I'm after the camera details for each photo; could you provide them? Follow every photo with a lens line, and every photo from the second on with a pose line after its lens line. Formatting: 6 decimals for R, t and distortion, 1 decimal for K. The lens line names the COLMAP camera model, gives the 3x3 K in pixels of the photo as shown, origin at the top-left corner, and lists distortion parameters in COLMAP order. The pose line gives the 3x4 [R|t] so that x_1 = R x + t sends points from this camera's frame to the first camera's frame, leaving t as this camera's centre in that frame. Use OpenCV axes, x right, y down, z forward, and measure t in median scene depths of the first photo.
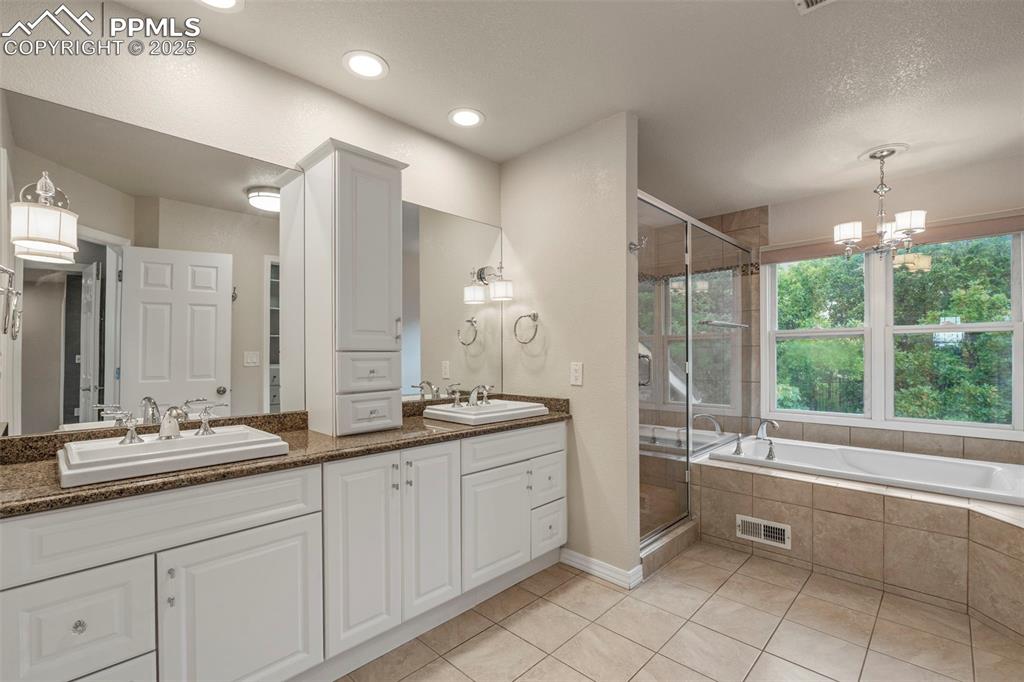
lens RADIAL K [[450.4, 0, 508.1], [0, 450.4, 351.8], [0, 0, 1]] dist [-0.003514, 0.000252]
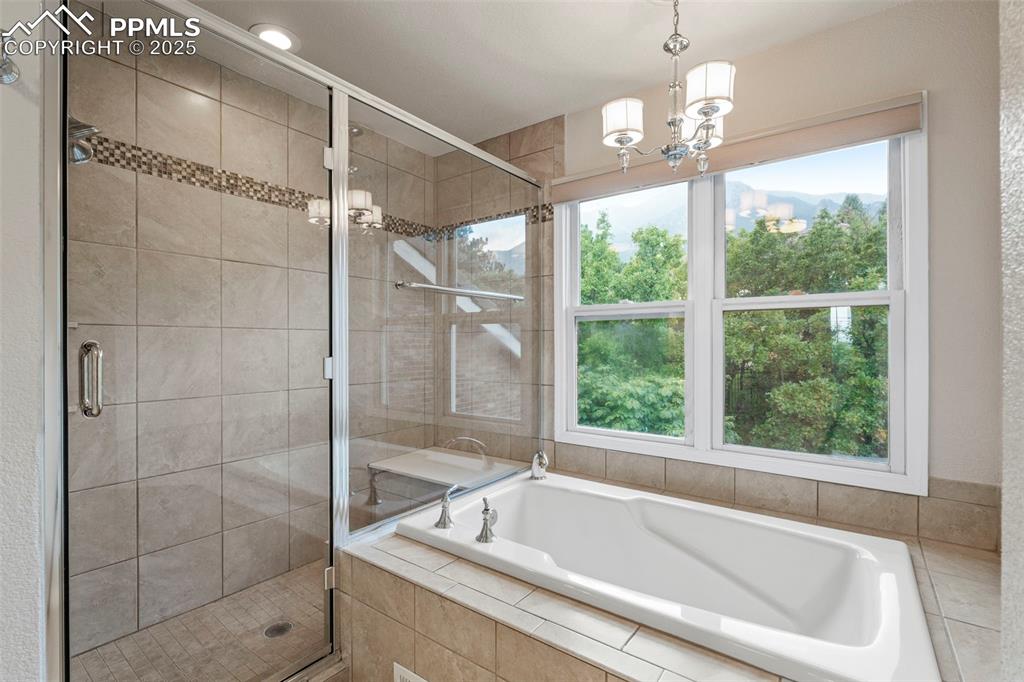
lens RADIAL K [[450.4, 0, 519.1], [0, 450.4, 338.3], [0, 0, 1]] dist [-0.003514, 0.000252]
pose [[0.991914, 0.005463, 0.126793, 0.424549], [-0.004945, 0.999978, -0.004393, 0.002032], [-0.126814, 0.003731, 0.991919, 0.355056]]
